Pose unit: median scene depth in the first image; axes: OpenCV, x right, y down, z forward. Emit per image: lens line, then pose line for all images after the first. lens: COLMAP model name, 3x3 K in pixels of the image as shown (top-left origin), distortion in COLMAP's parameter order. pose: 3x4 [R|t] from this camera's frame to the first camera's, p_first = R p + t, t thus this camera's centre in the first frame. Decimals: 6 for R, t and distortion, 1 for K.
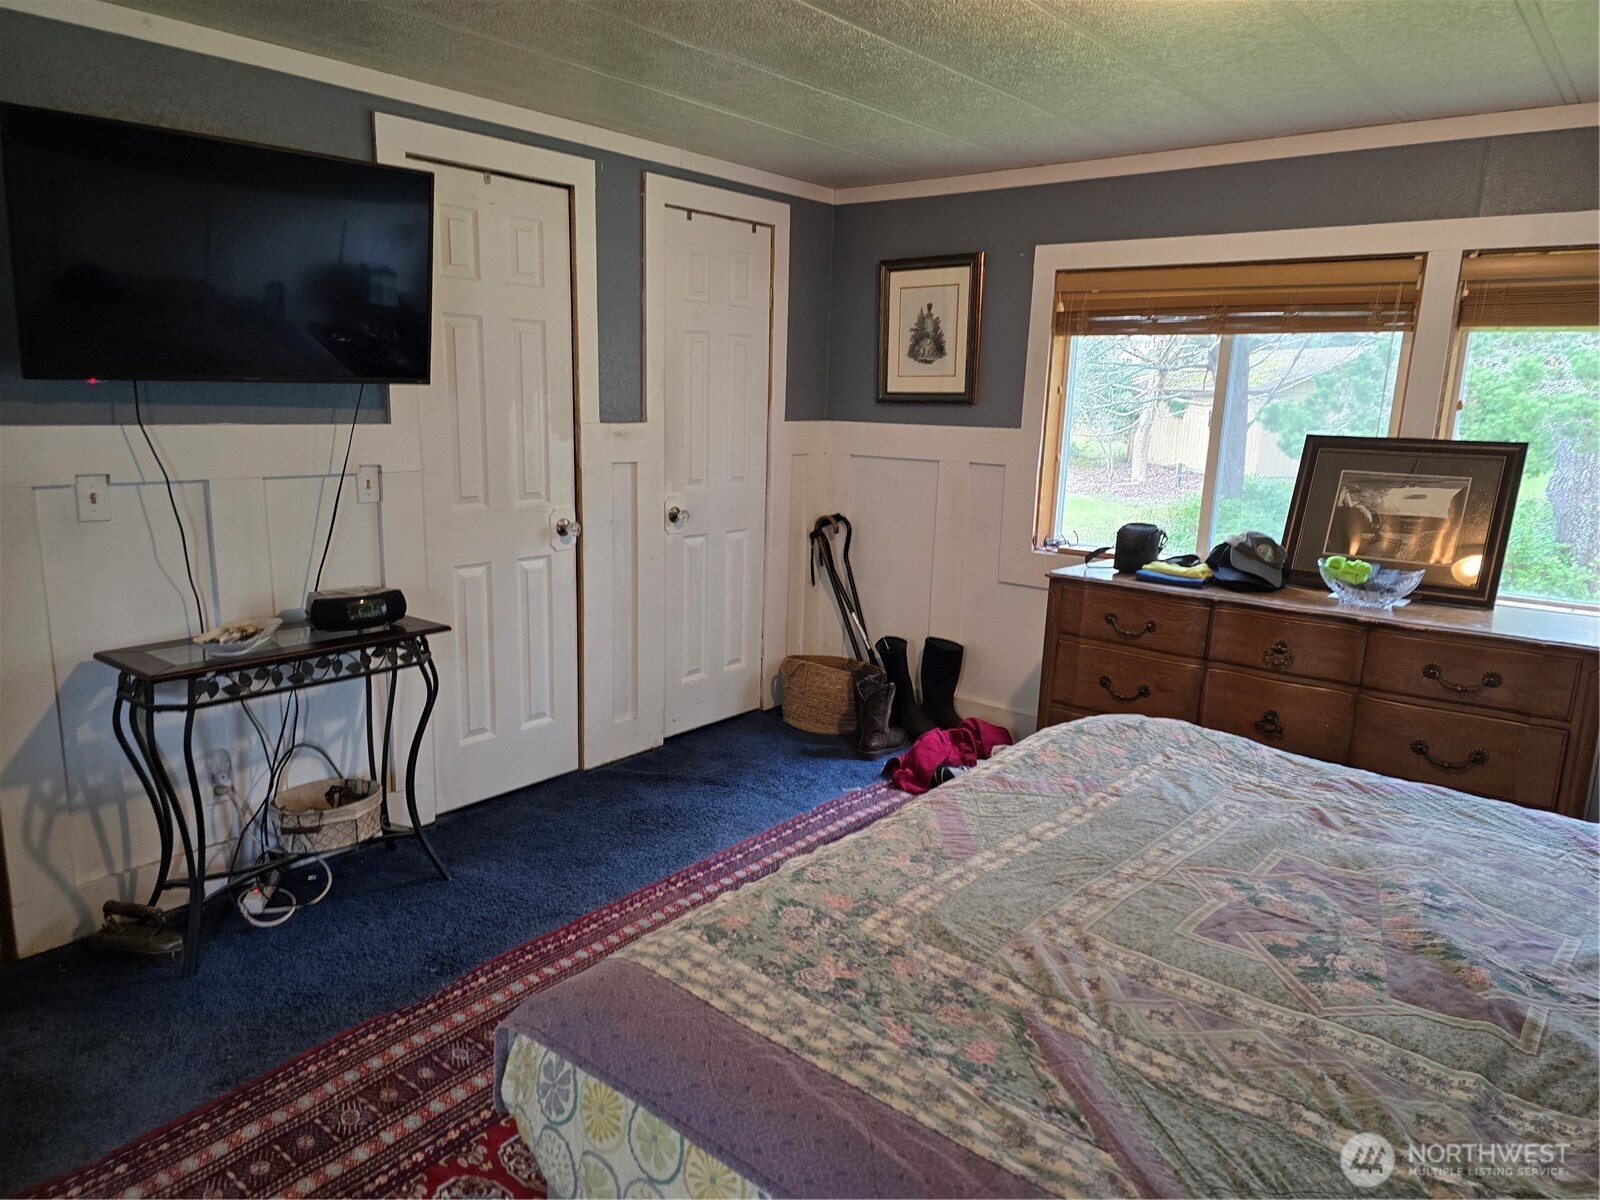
lens RADIAL K [[1066.6, 0, 796.4], [0, 1066.6, 605.0], [0, 0, 1]] dist [0.070328, -0.060830]
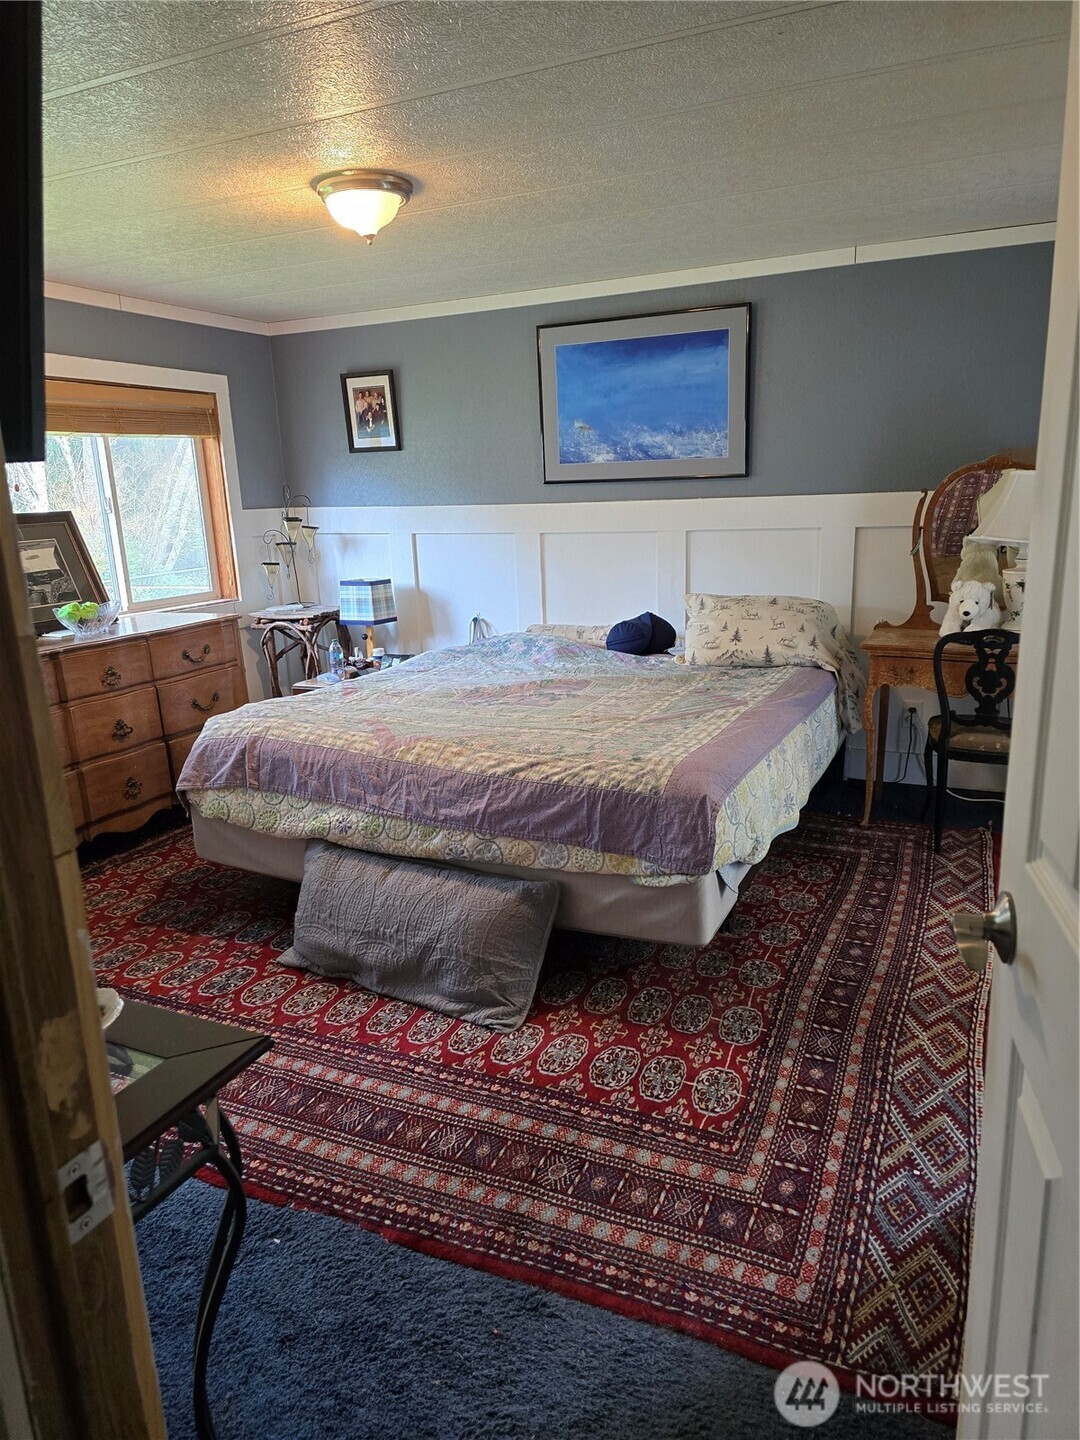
lens RADIAL K [[959.9, 0, 540.4], [0, 959.9, 724.1], [0, 0, 1]] dist [0.070328, -0.060830]
pose [[-0.244528, -0.245285, 0.938105, -1.359886], [0.215286, 0.929594, 0.299177, -0.241142], [-0.945441, 0.275118, -0.174505, 1.226550]]
